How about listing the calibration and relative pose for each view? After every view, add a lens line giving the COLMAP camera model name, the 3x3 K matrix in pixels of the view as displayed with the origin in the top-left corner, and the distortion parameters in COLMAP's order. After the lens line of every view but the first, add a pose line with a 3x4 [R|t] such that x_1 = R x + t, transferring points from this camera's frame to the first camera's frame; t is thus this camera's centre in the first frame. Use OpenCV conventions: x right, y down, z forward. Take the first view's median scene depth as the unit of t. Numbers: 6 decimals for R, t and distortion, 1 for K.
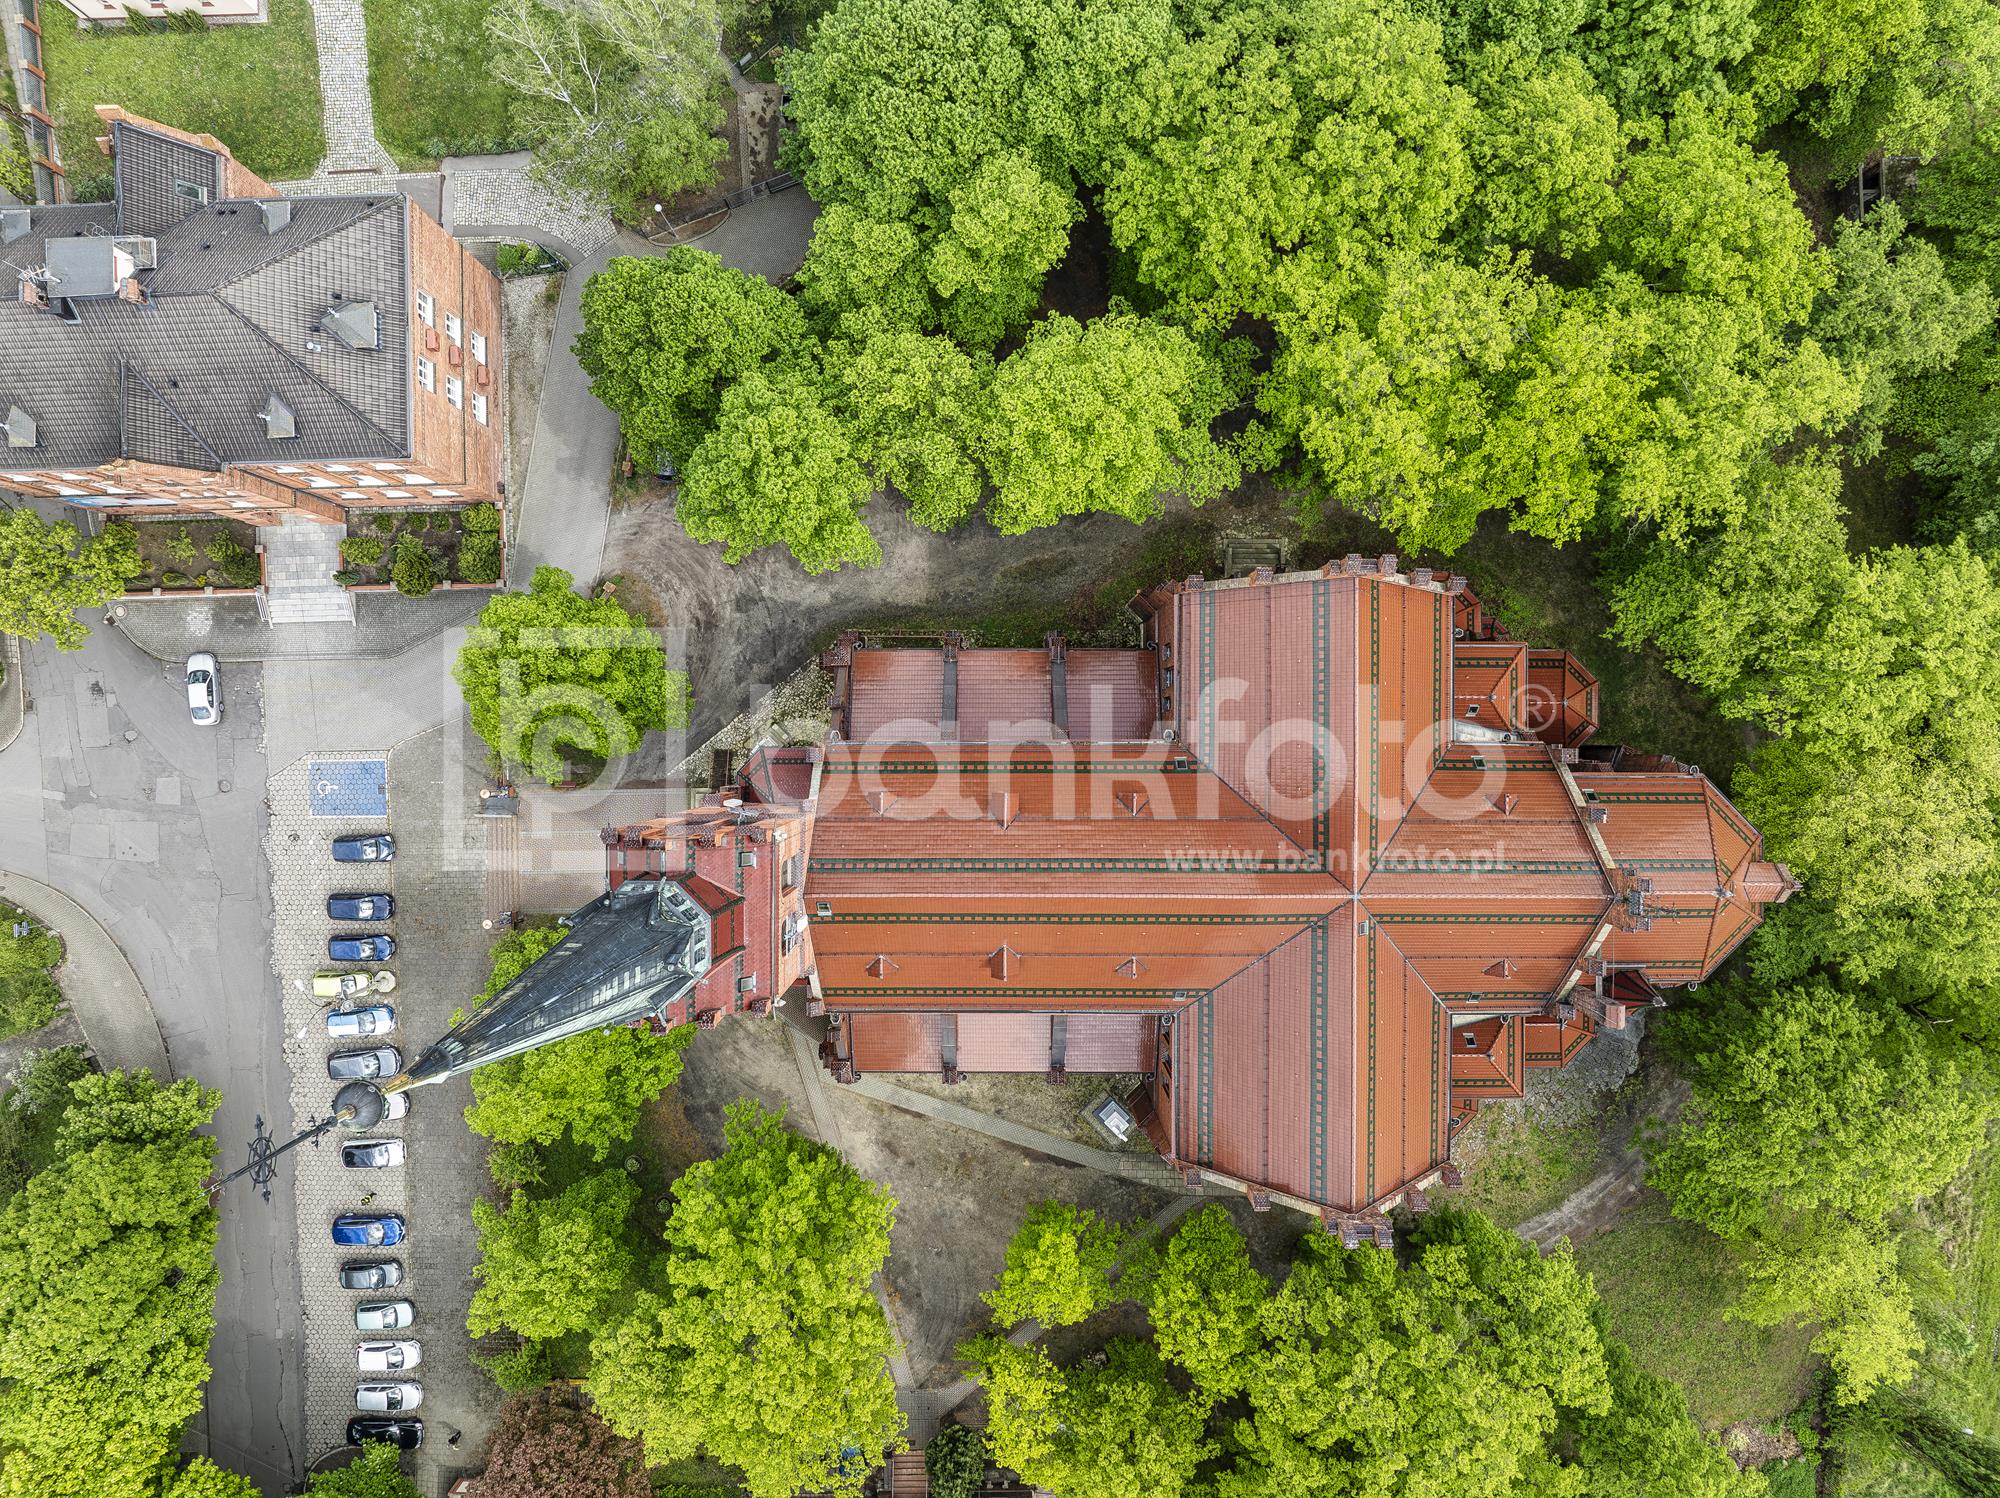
lens RADIAL K [[1386.3, 0, 1000.0], [0, 1386.3, 749.0], [0, 0, 1]] dist [-0.091943, 0.050317]
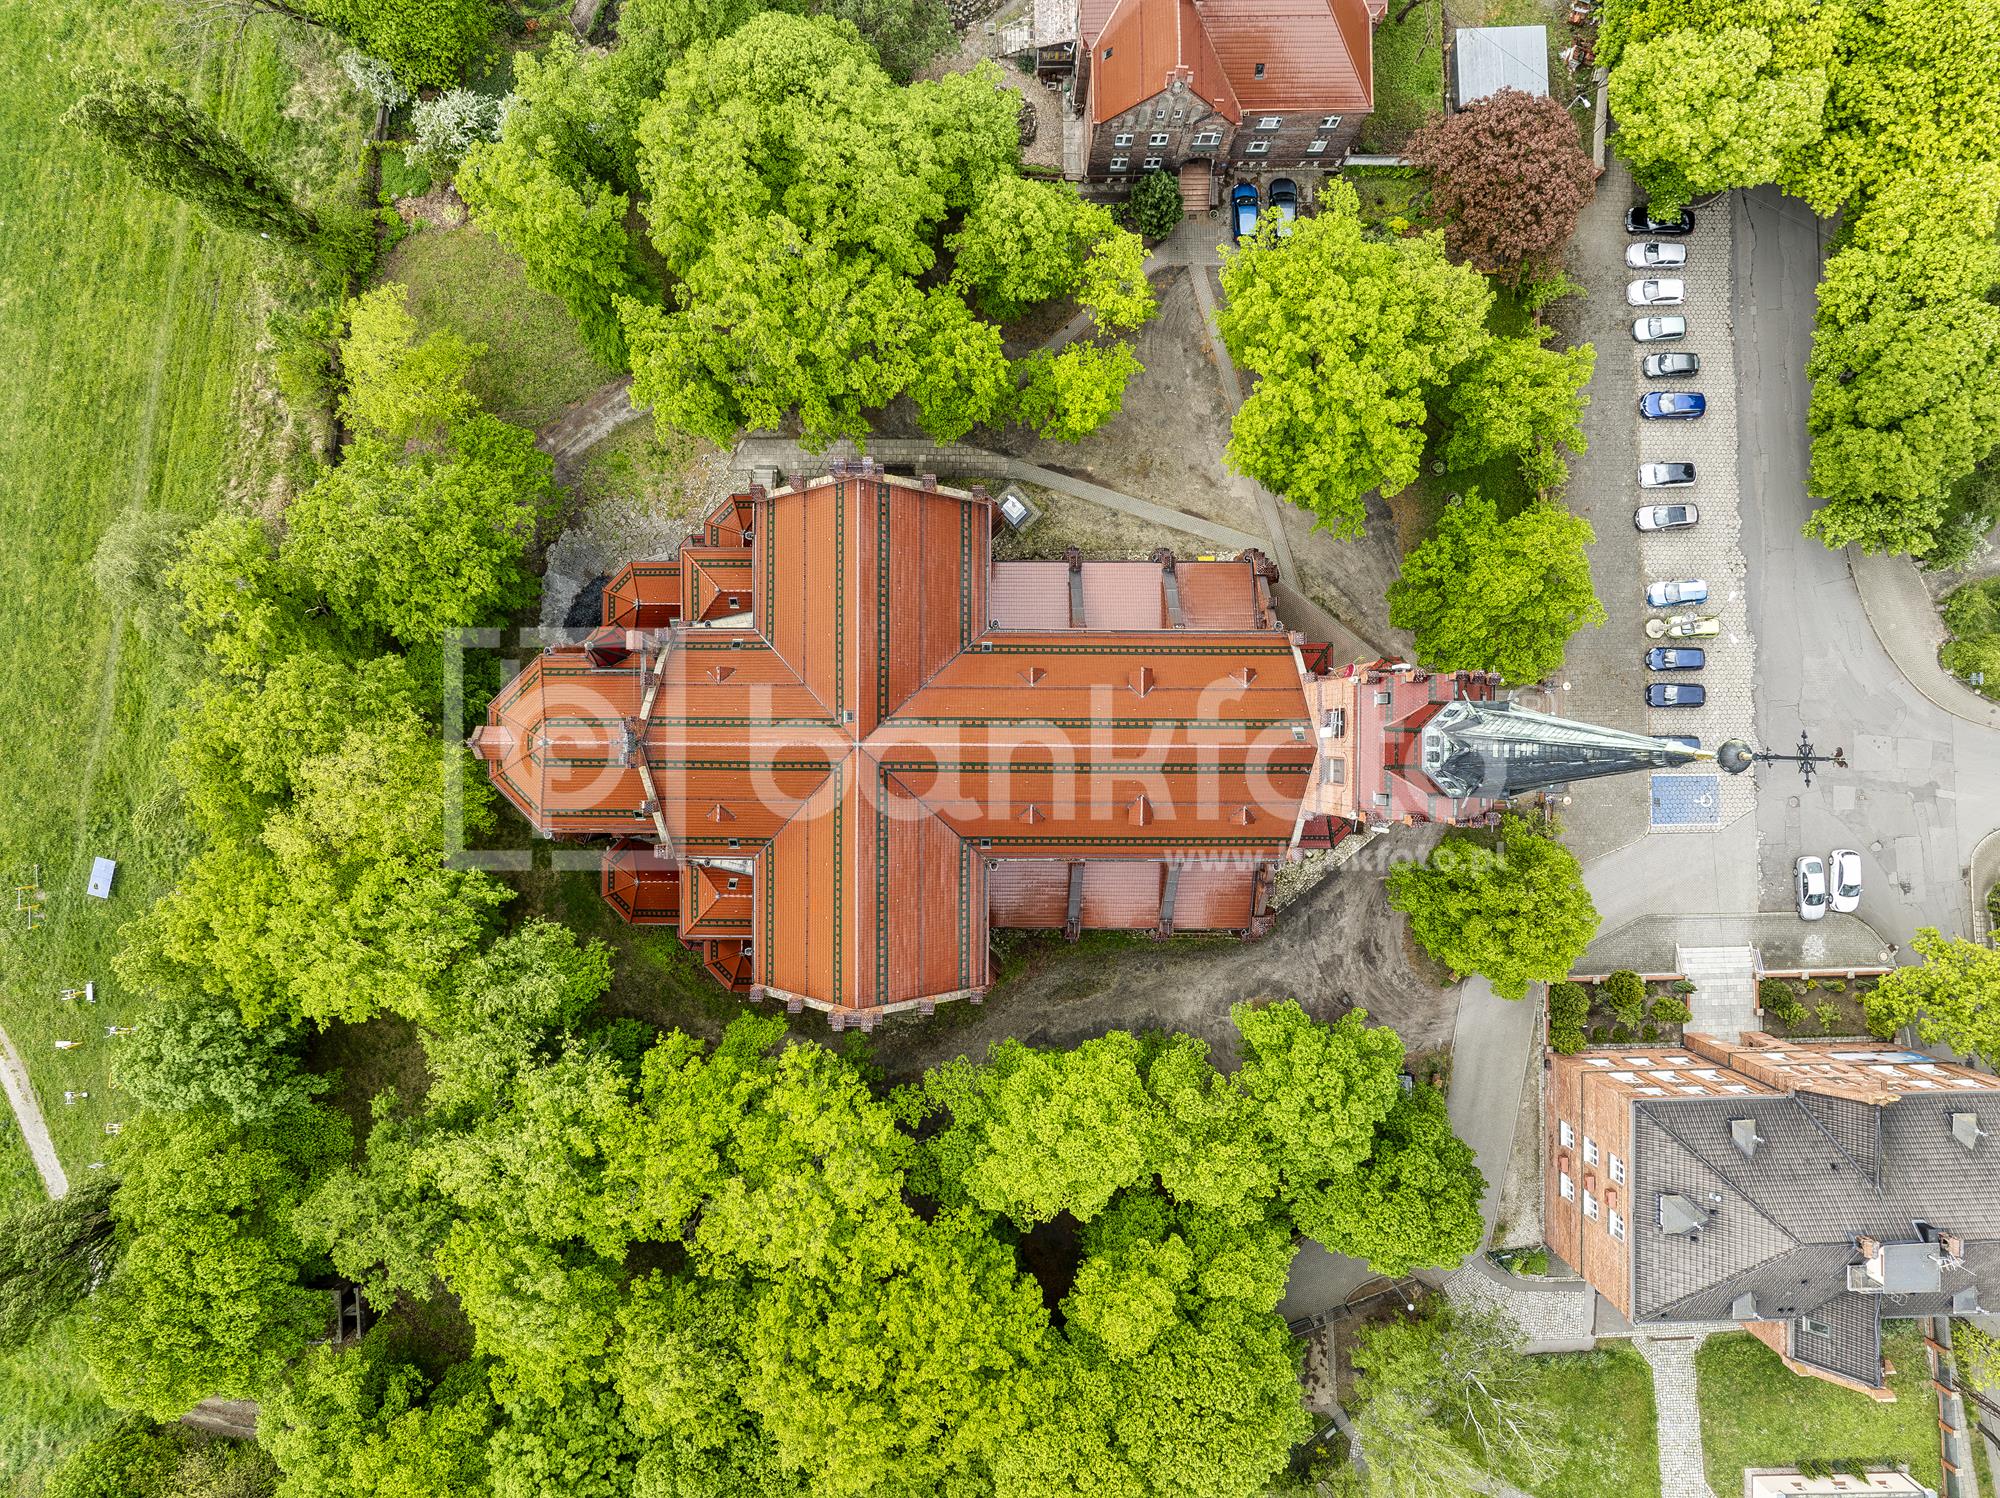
lens RADIAL K [[1422.2, 0, 947.6], [0, 1422.2, 745.0], [0, 0, 1]] dist [-0.084372, 0.033680]
pose [[-0.999820, -0.003558, 0.018644, 0.135466], [0.003231, -0.999841, -0.017509, 0.111095], [0.018703, -0.017445, 0.999673, -0.203437]]
